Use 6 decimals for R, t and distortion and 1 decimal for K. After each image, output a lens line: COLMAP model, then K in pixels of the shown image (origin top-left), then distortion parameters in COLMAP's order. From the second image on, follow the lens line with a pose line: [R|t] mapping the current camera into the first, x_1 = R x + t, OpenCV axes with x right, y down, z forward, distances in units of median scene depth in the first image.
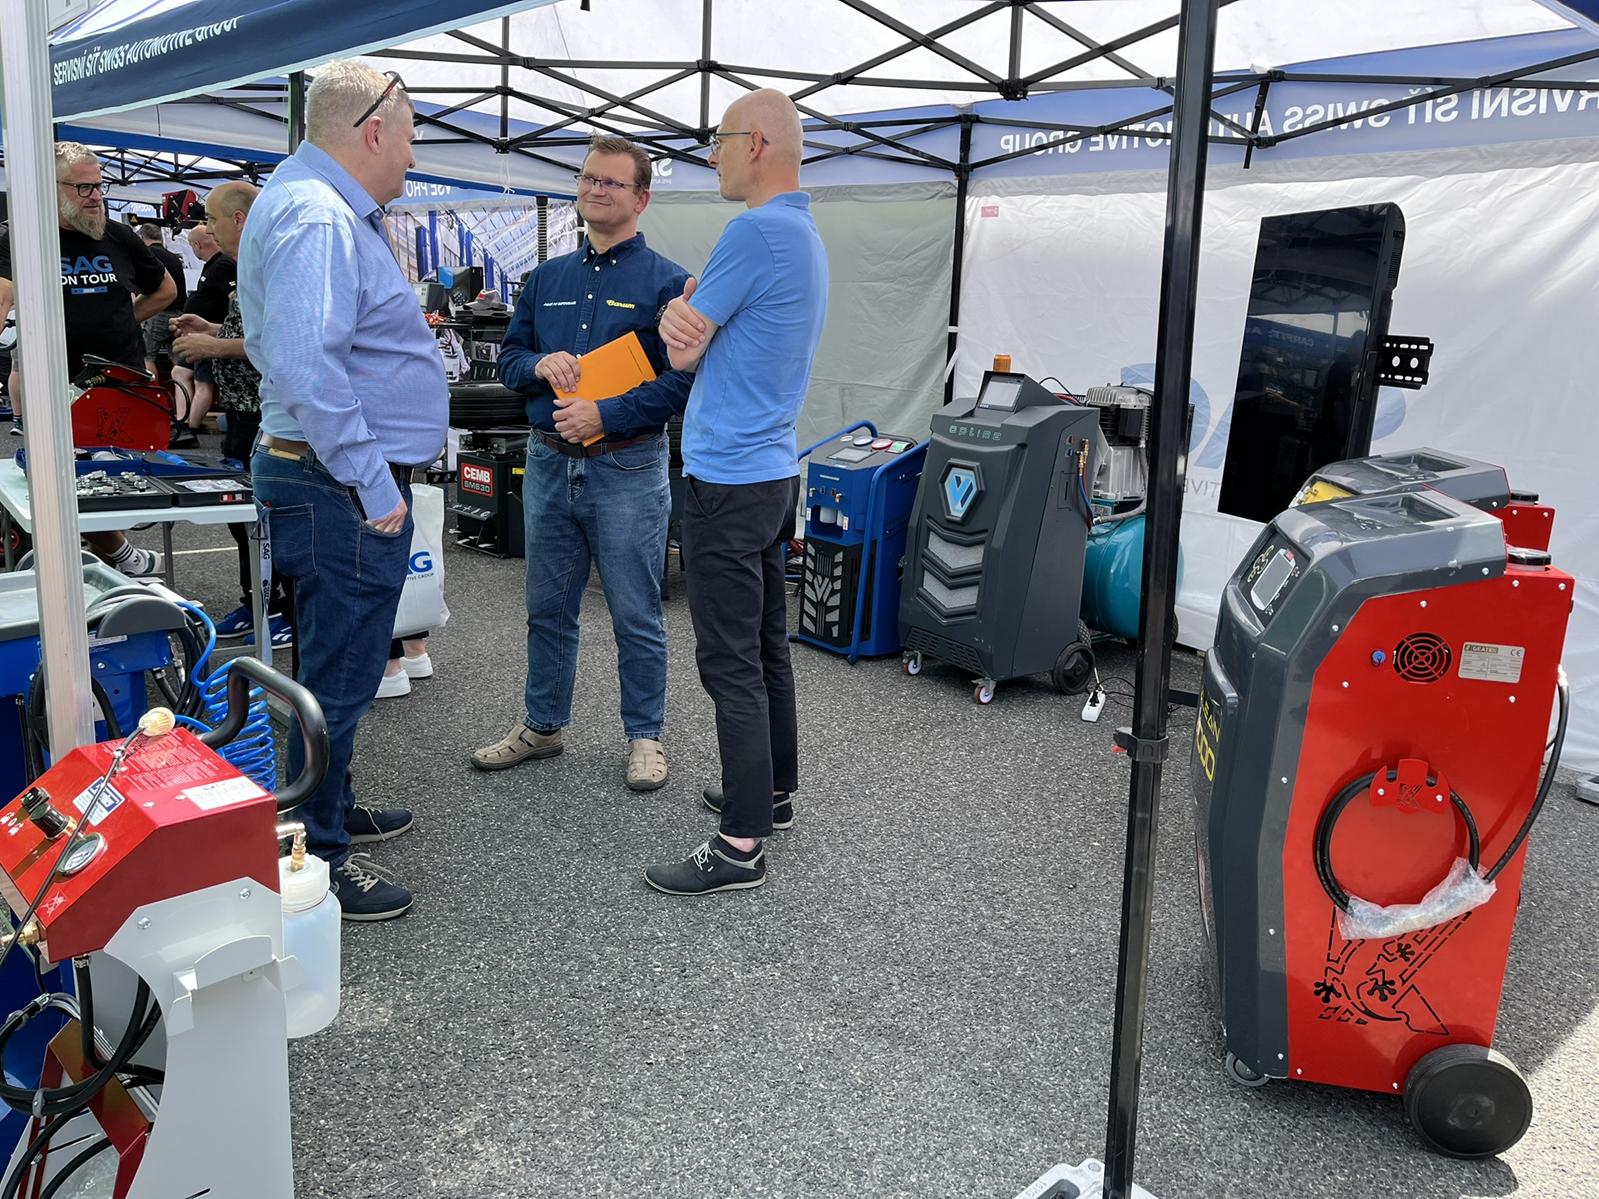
lens RADIAL K [[1191.4, 0, 805.7], [0, 1191.4, 603.4], [0, 0, 1]] dist [0.024275, -0.037828]
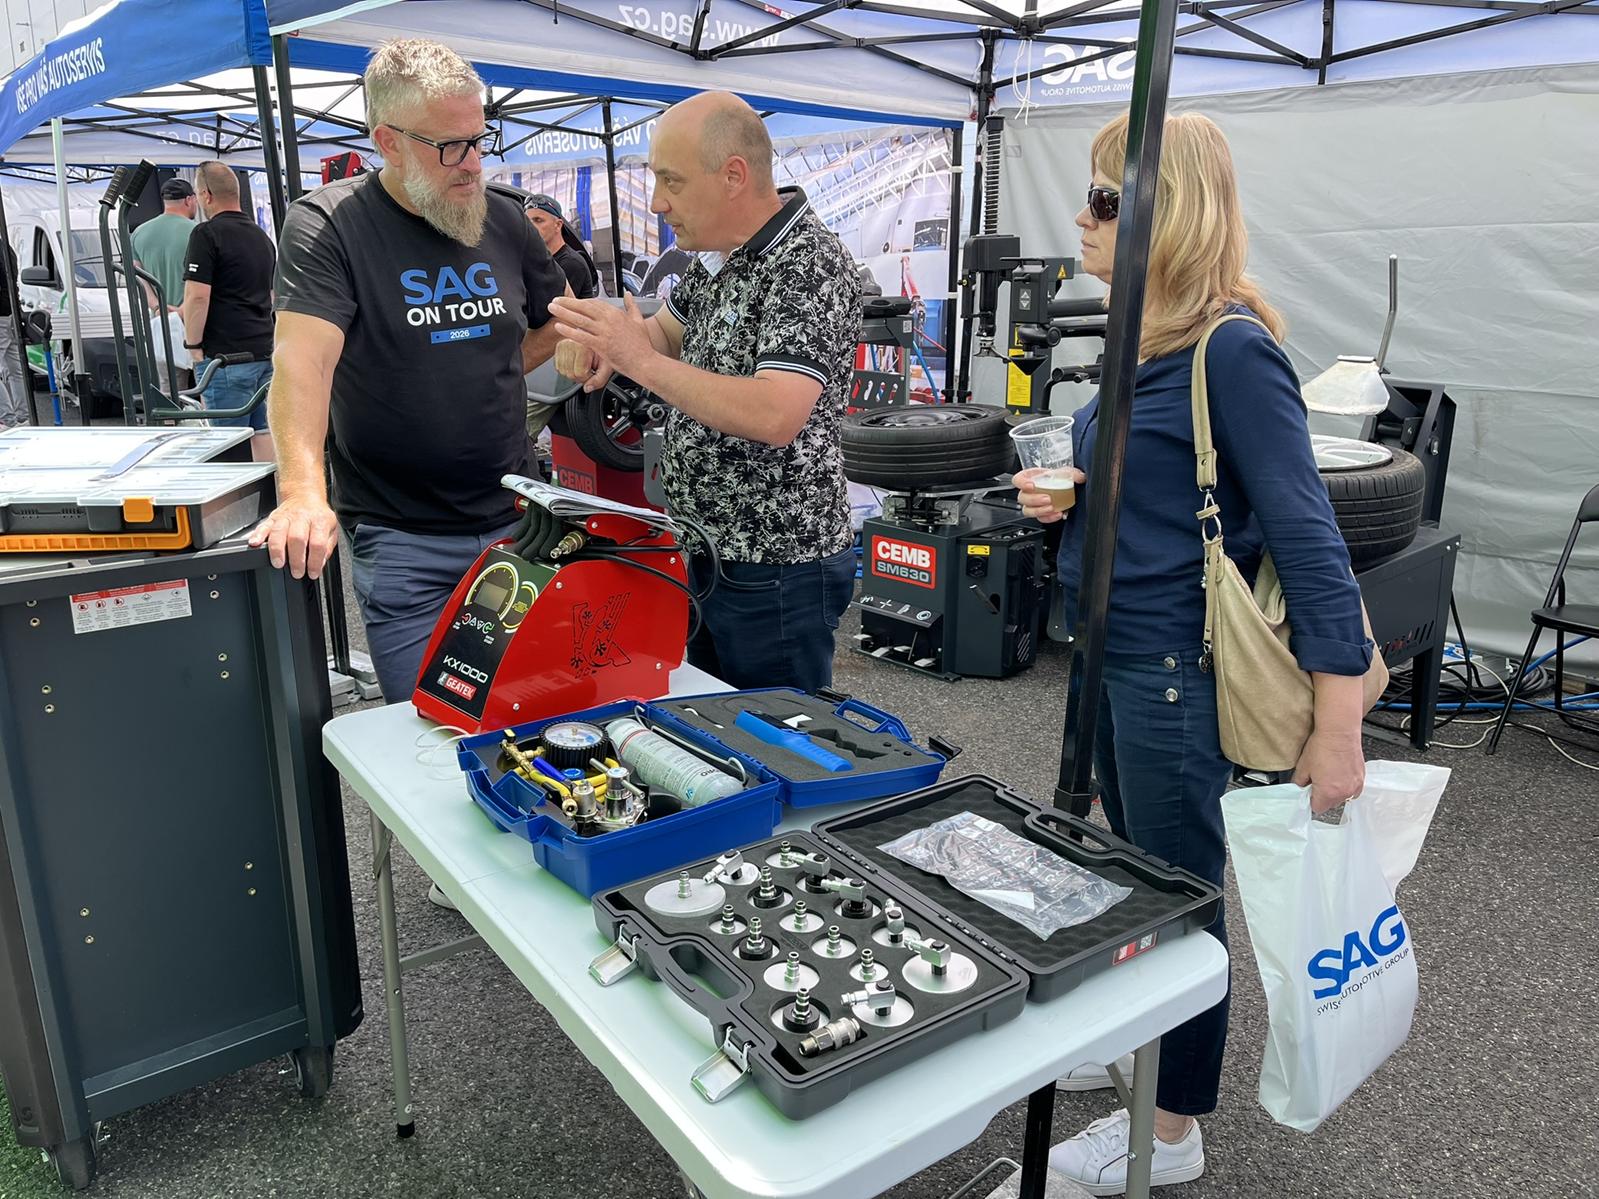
lens RADIAL K [[1191.4, 0, 799.8], [0, 1191.4, 615.9], [0, 0, 1]] dist [0.024275, -0.037828]
pose [[0.997040, -0.033275, -0.069317, -0.294192], [0.037024, 0.997881, 0.053512, -0.113636], [0.067389, -0.055920, 0.996158, 0.343798]]
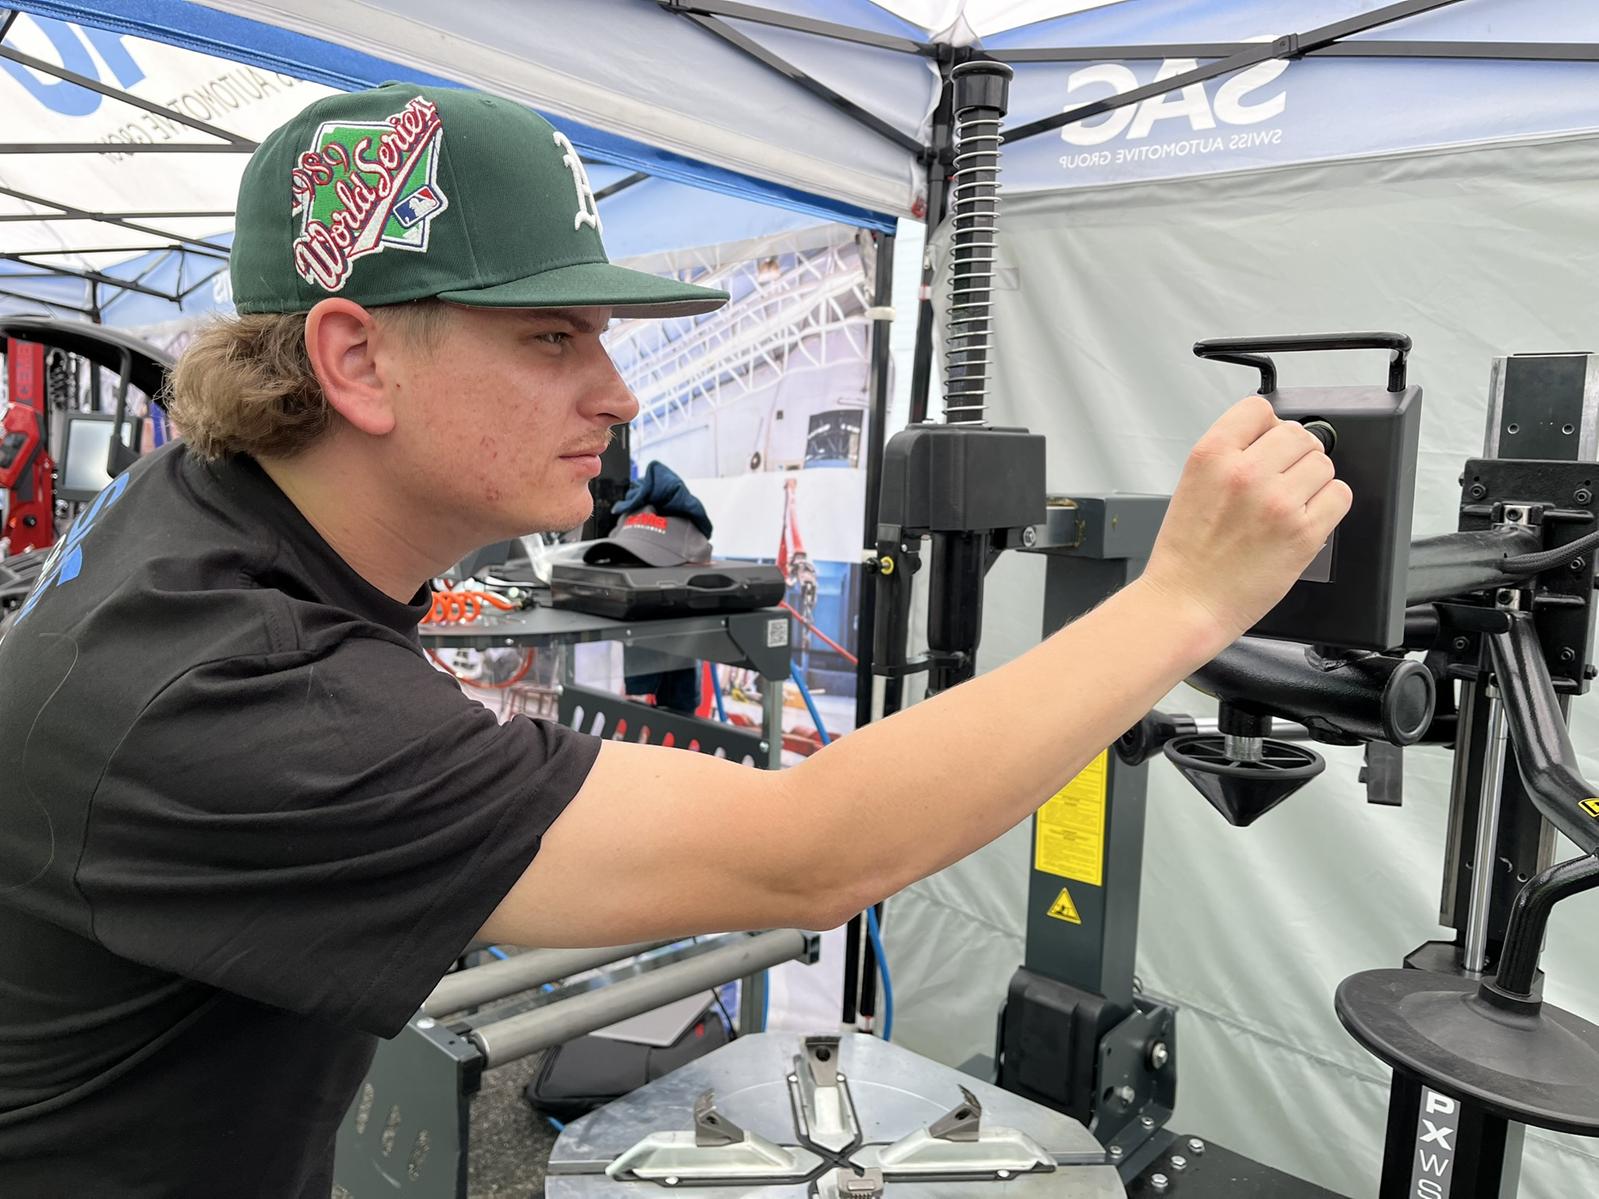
lens RADIAL K [[1191.4, 0, 796.0], [0, 1191.4, 590.7], [0, 0, 1]] dist [0.024275, -0.037828]
pose [[0.999876, -0.015577, -0.002252, -0.262028], [0.015195, 0.992696, -0.119680, -0.236002], [0.004100, 0.119631, 0.992810, 0.815700]]
